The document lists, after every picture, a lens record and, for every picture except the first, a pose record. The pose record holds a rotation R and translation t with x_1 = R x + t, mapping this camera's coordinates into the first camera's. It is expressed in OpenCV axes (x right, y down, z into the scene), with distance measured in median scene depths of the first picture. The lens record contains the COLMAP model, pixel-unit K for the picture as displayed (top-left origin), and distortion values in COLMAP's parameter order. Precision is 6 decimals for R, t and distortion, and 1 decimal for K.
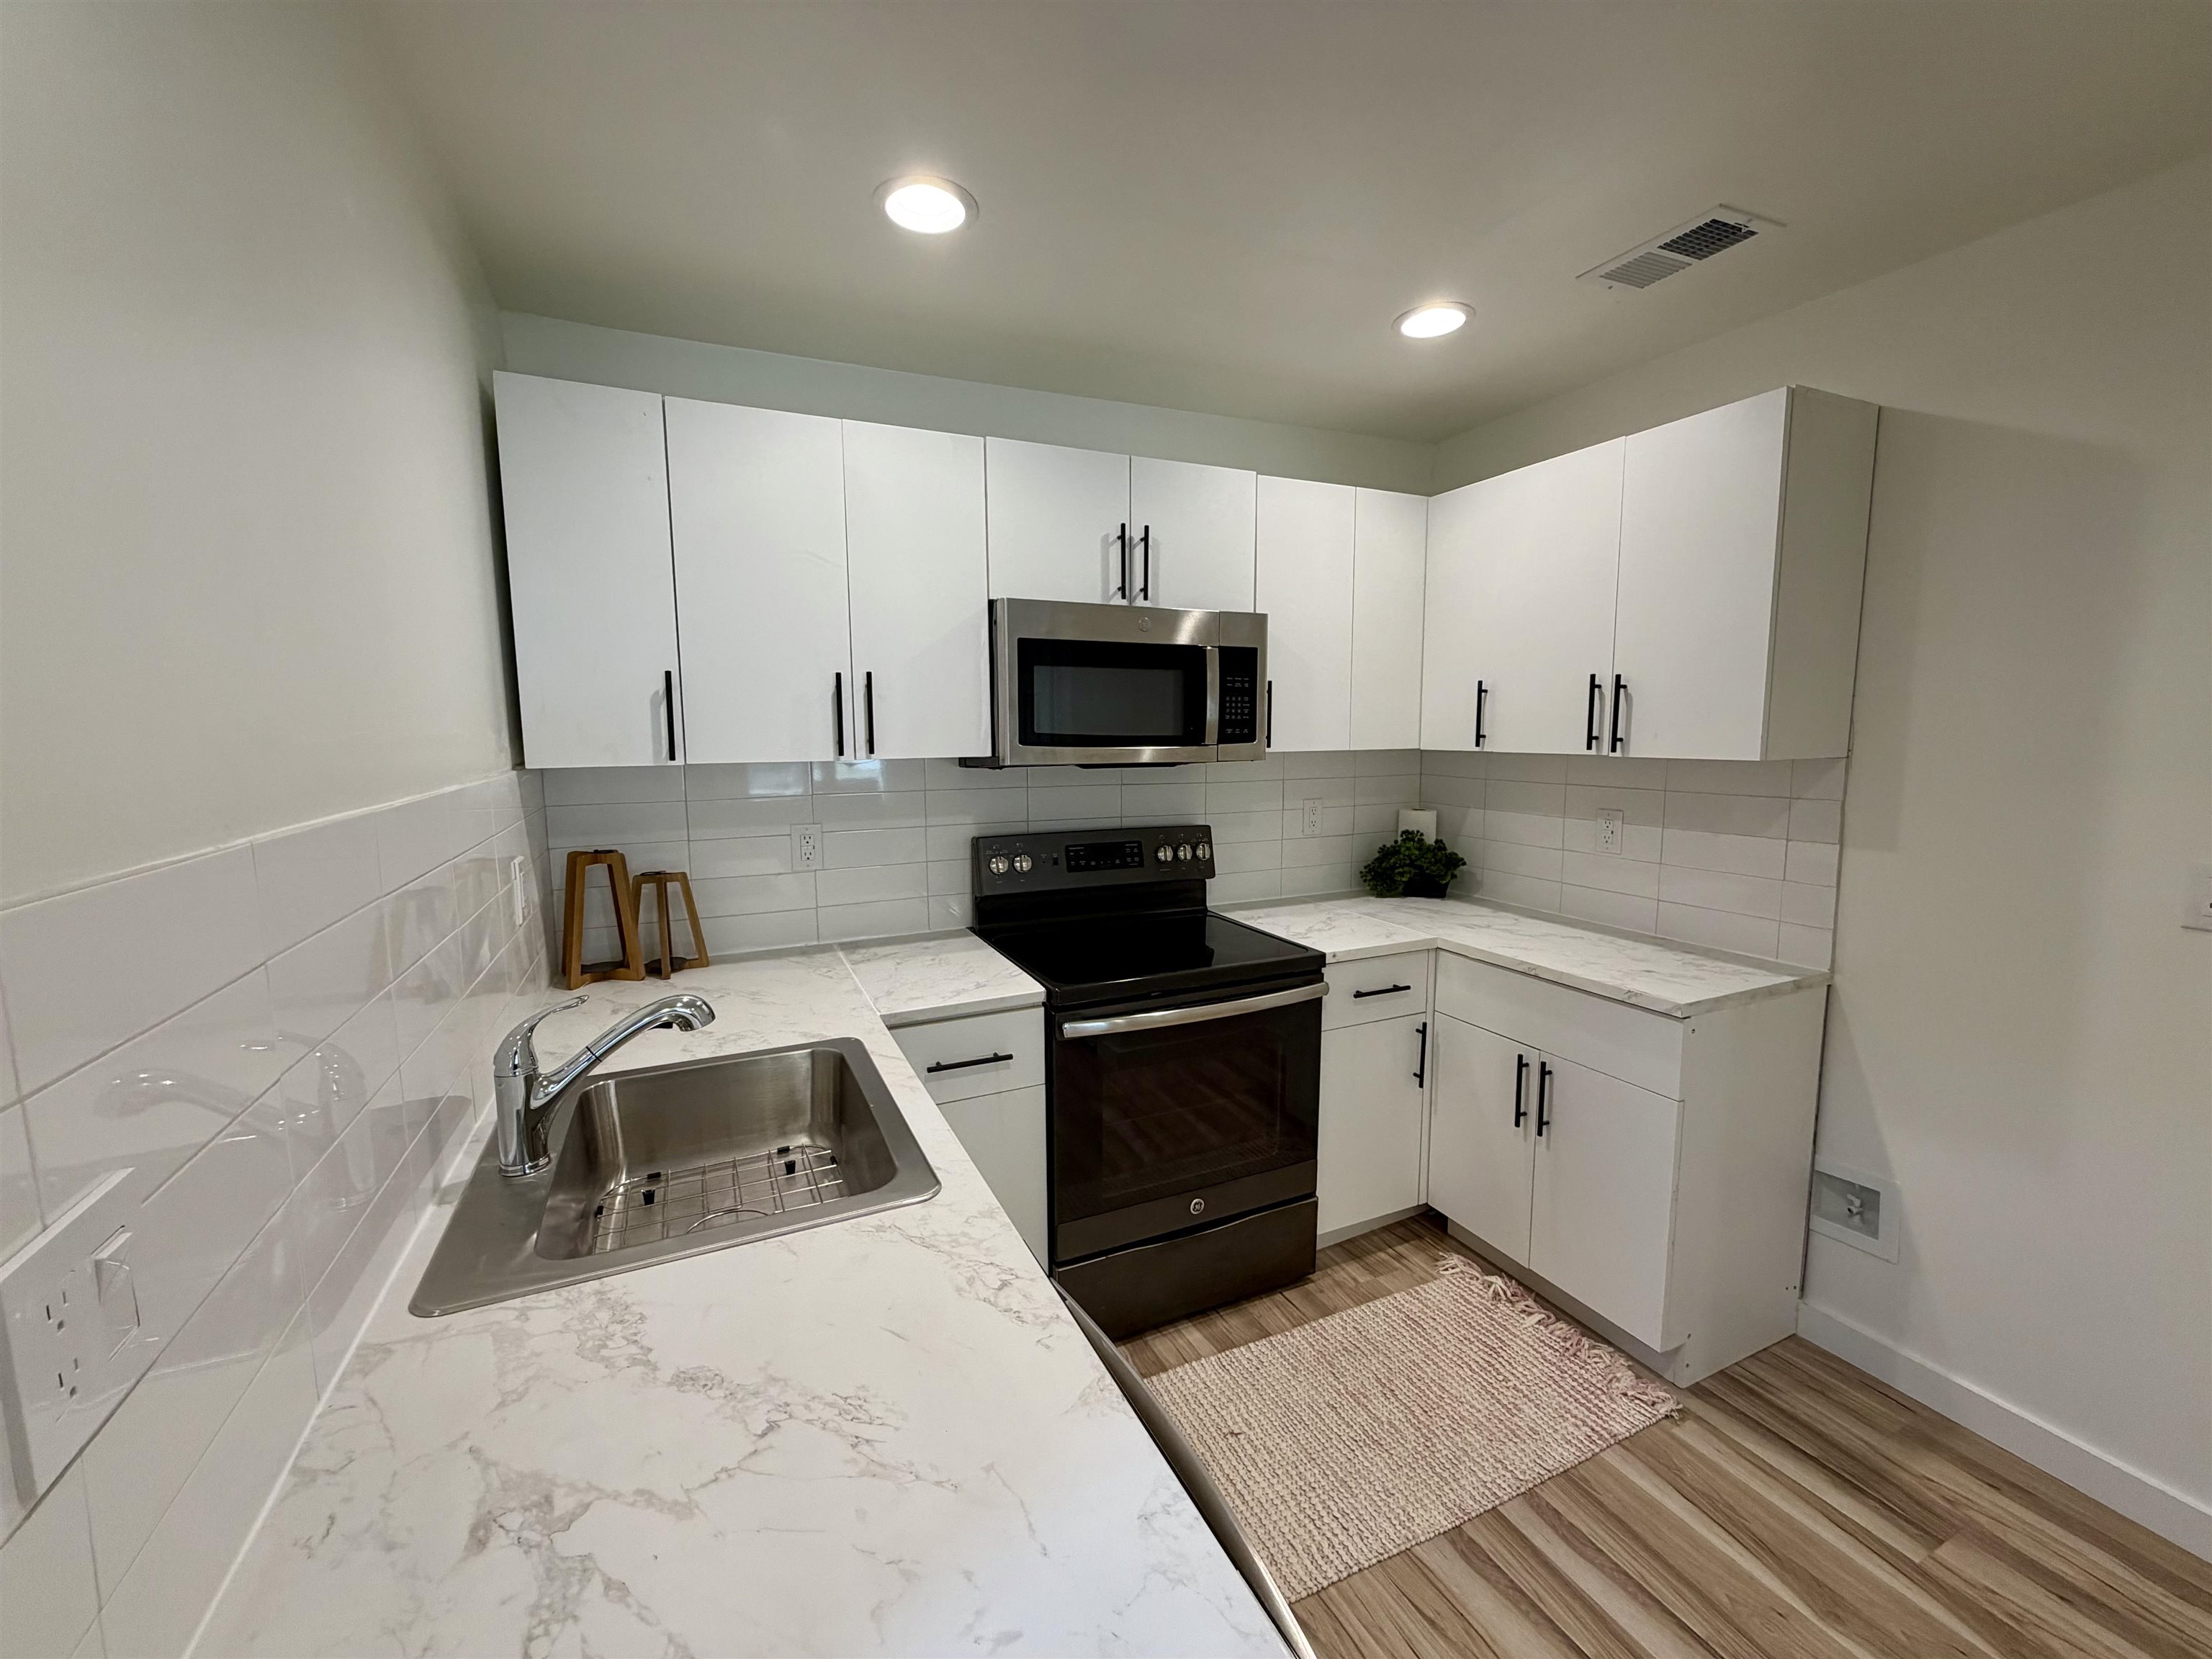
lens RADIAL K [[881.4, 0, 1103.7], [0, 881.4, 830.2], [0, 0, 1]] dist [-0.000223, -0.000282]
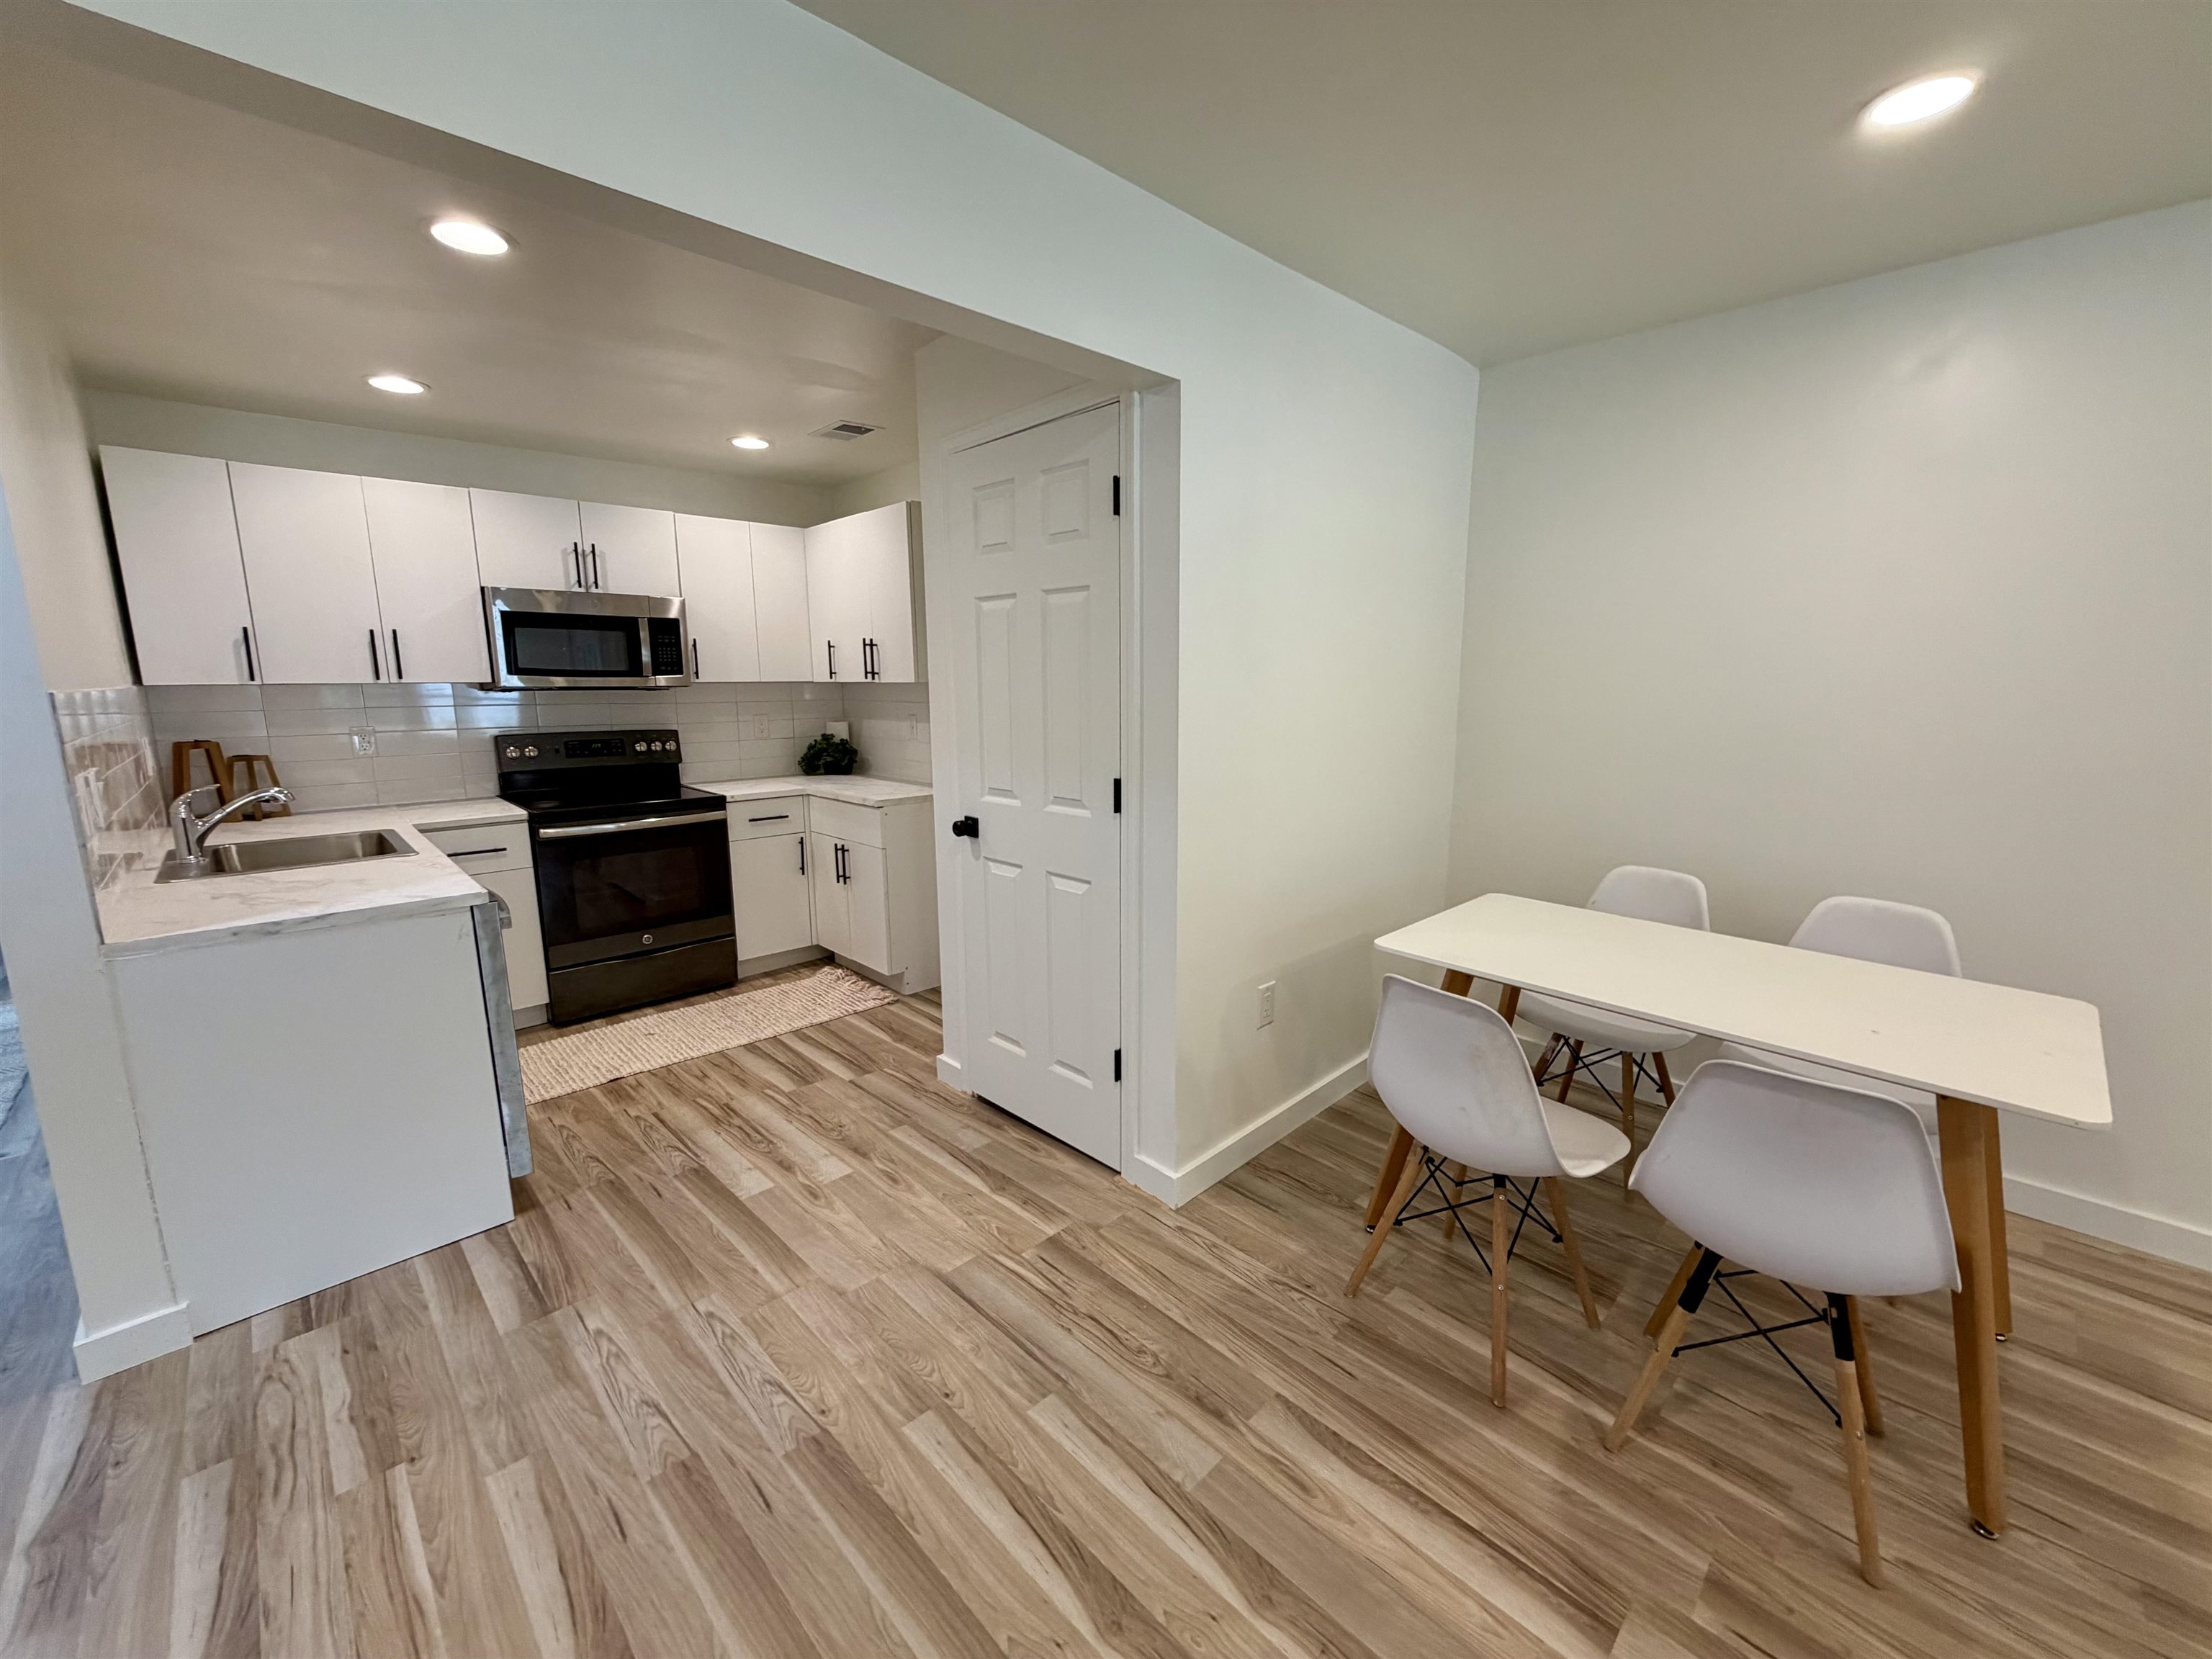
lens RADIAL K [[881.4, 0, 1103.7], [0, 881.4, 830.2], [0, 0, 1]] dist [-0.000223, -0.000282]
pose [[0.945545, -0.052427, 0.321242, 0.404524], [0.036561, 0.997804, 0.055230, 0.142274], [-0.323432, -0.040477, 0.945385, -0.929832]]
